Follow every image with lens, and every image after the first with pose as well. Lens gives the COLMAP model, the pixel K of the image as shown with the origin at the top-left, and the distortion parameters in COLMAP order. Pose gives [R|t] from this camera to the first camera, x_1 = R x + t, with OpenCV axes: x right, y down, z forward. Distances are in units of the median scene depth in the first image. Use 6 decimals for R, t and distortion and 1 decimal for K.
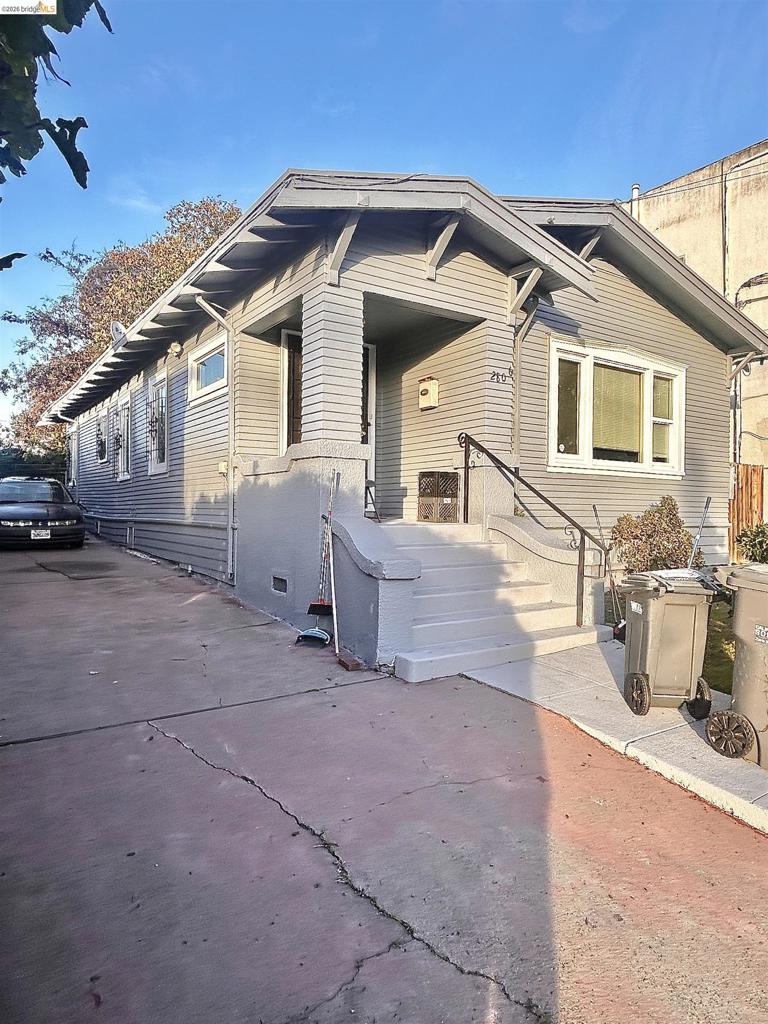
lens RADIAL K [[640.2, 0, 384.0], [0, 640.2, 512.0], [0, 0, 1]] dist [0.004737, -0.019157]
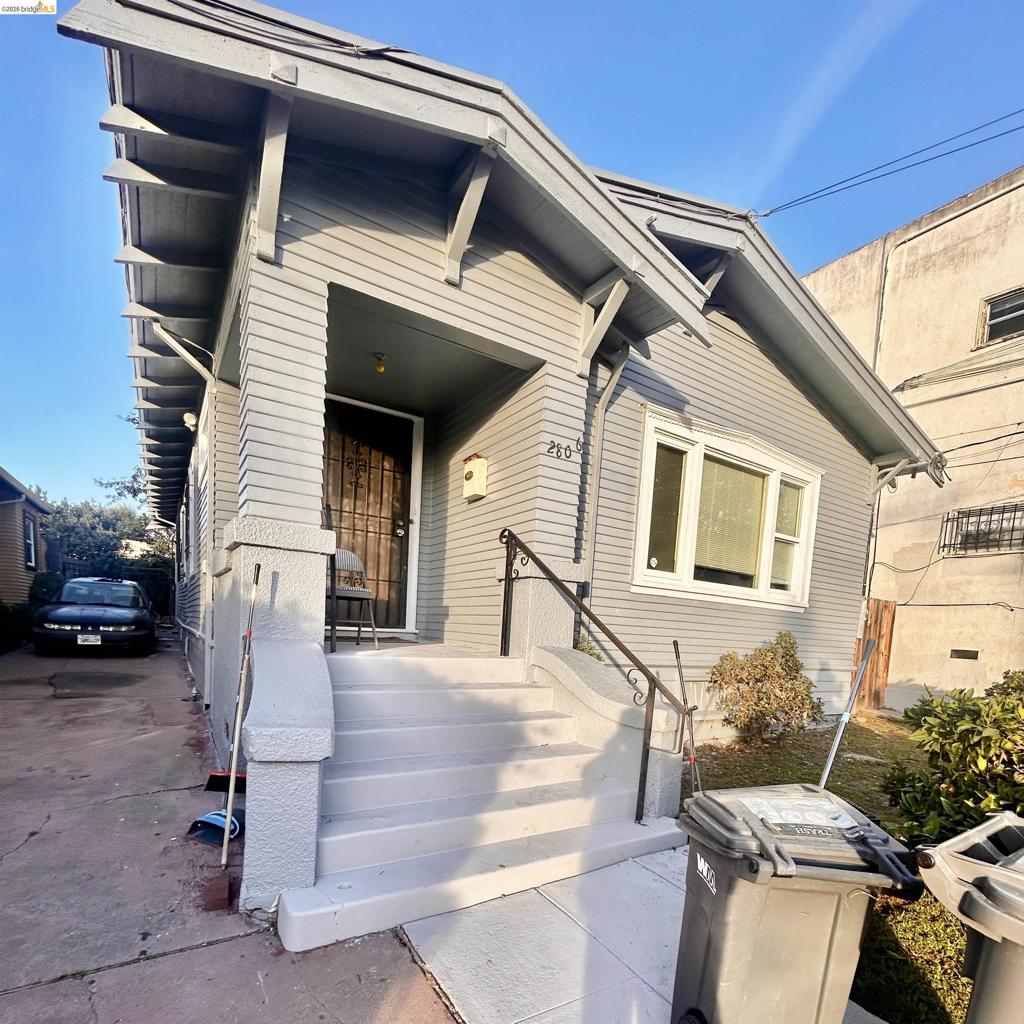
lens RADIAL K [[552.5, 0, 516.6], [0, 552.5, 679.4], [0, 0, 1]] dist [-0.003900, -0.000242]
pose [[0.998429, 0.050833, -0.023573, 0.136330], [-0.048614, 0.995045, 0.086728, -0.009438], [0.027865, -0.085445, 0.995953, 0.320626]]
